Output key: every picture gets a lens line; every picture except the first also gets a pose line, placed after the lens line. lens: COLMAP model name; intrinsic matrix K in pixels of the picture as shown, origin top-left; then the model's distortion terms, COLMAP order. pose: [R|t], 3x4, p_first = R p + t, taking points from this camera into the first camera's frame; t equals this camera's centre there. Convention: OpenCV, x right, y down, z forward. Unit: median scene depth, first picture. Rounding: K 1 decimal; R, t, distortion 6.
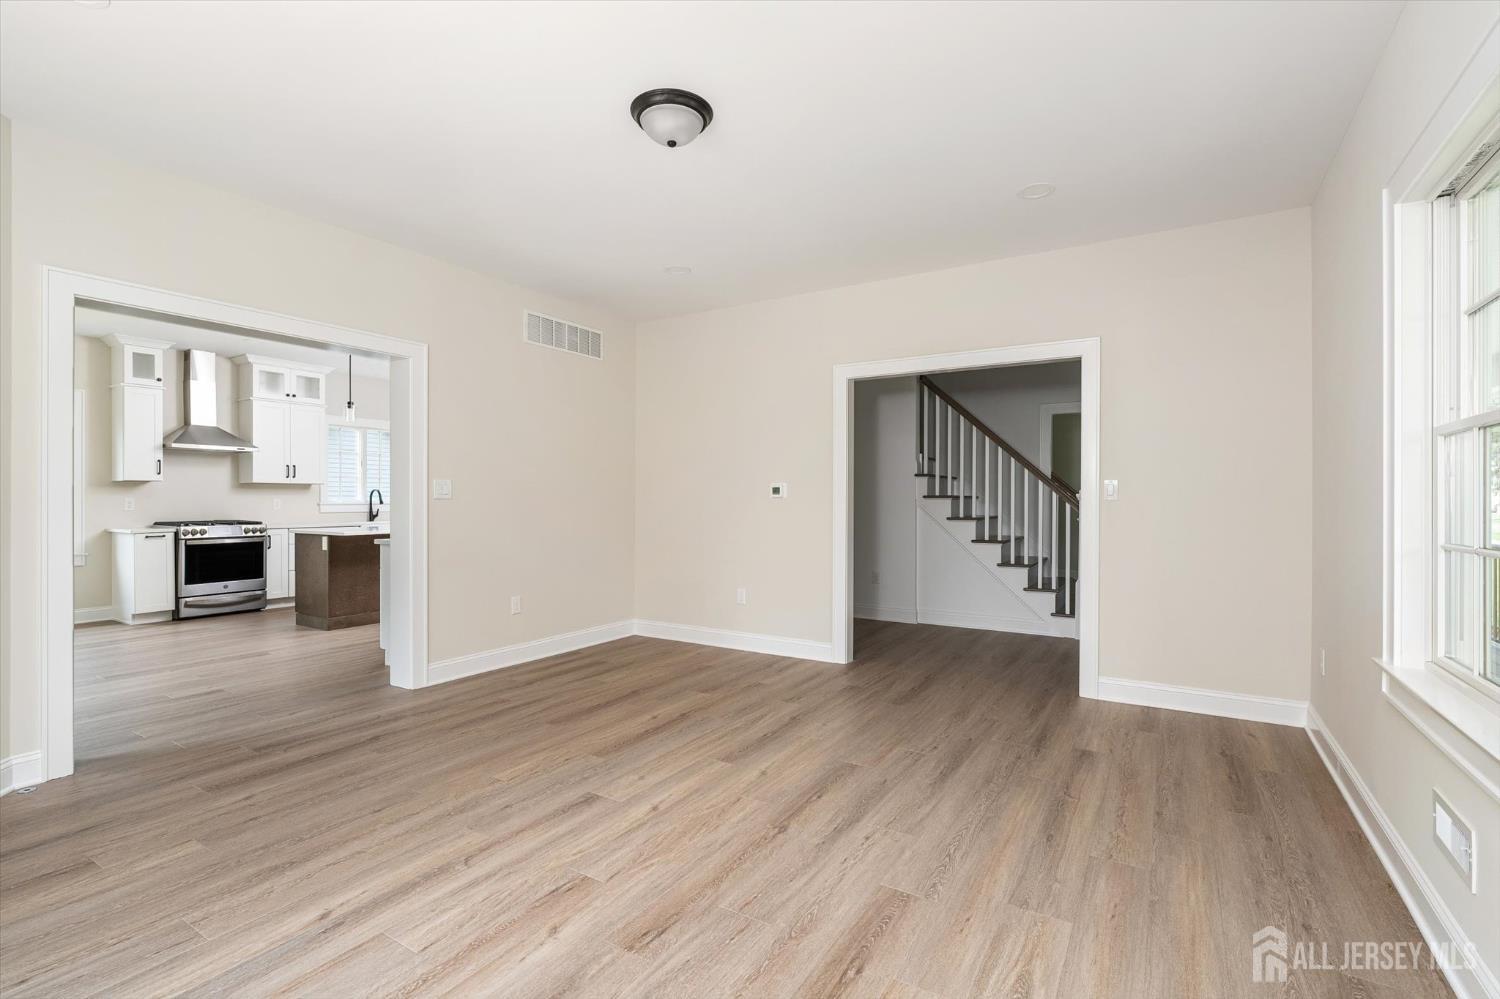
lens RADIAL K [[674.8, 0, 745.4], [0, 674.8, 501.6], [0, 0, 1]] dist [-0.001751, 0.000147]
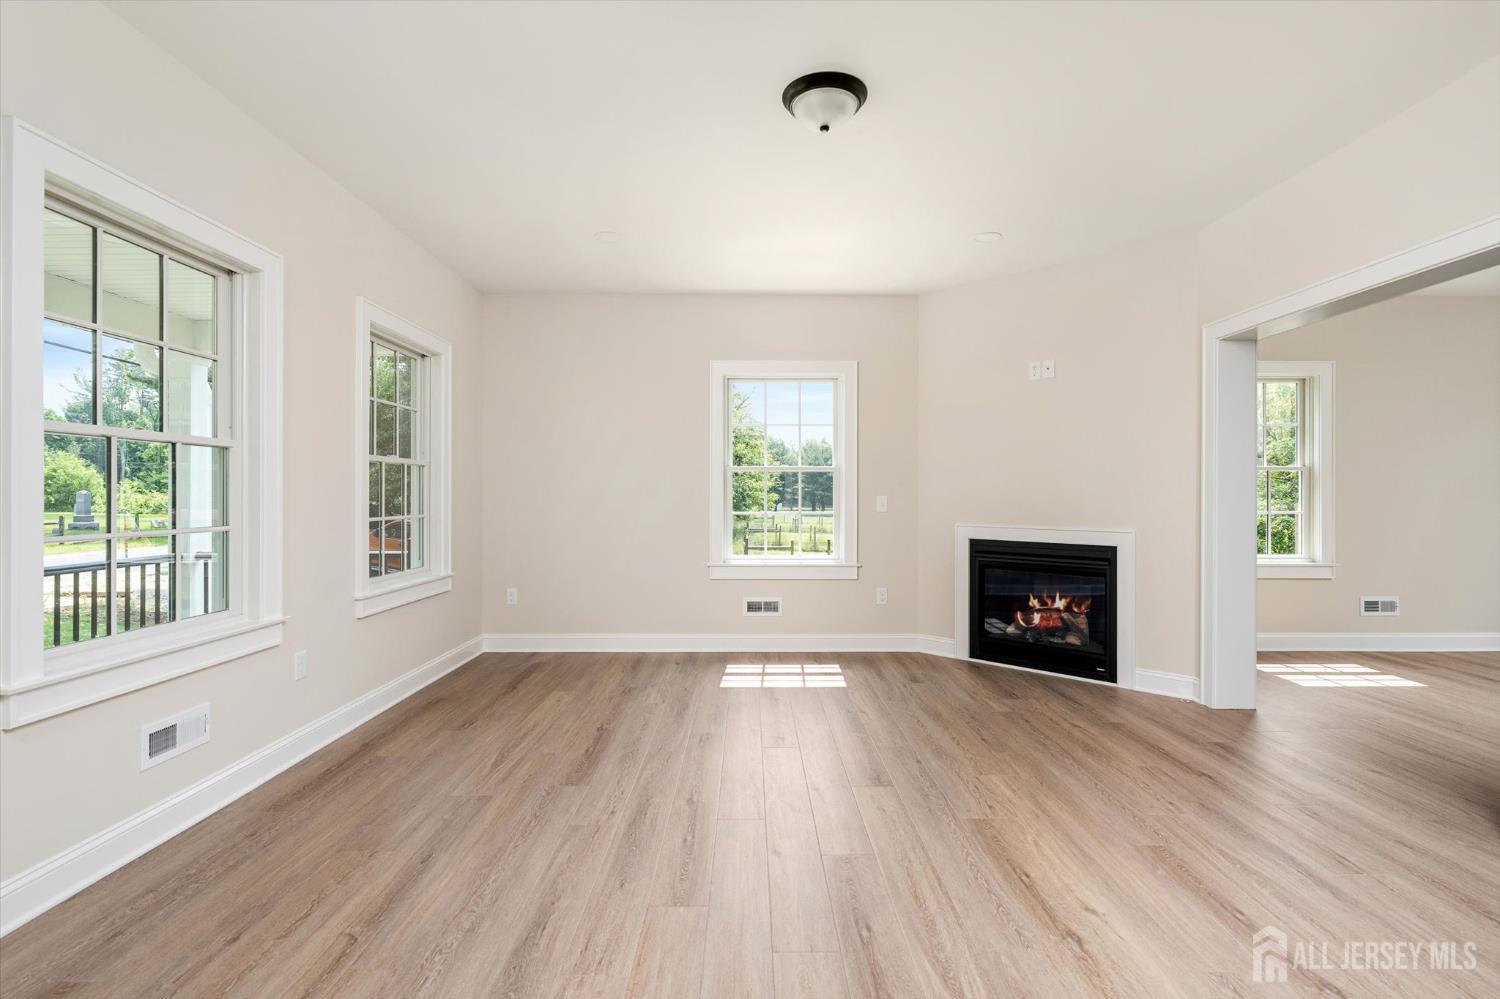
lens RADIAL K [[779.1, 0, 750.0], [0, 779.1, 499.5], [0, 0, 1]] dist [0.004003, 0.001443]
pose [[-0.854786, -0.000694, -0.518980, 0.571142], [-0.003302, 0.999986, 0.004102, 0.001052], [0.518970, 0.005220, -0.854776, 1.947911]]
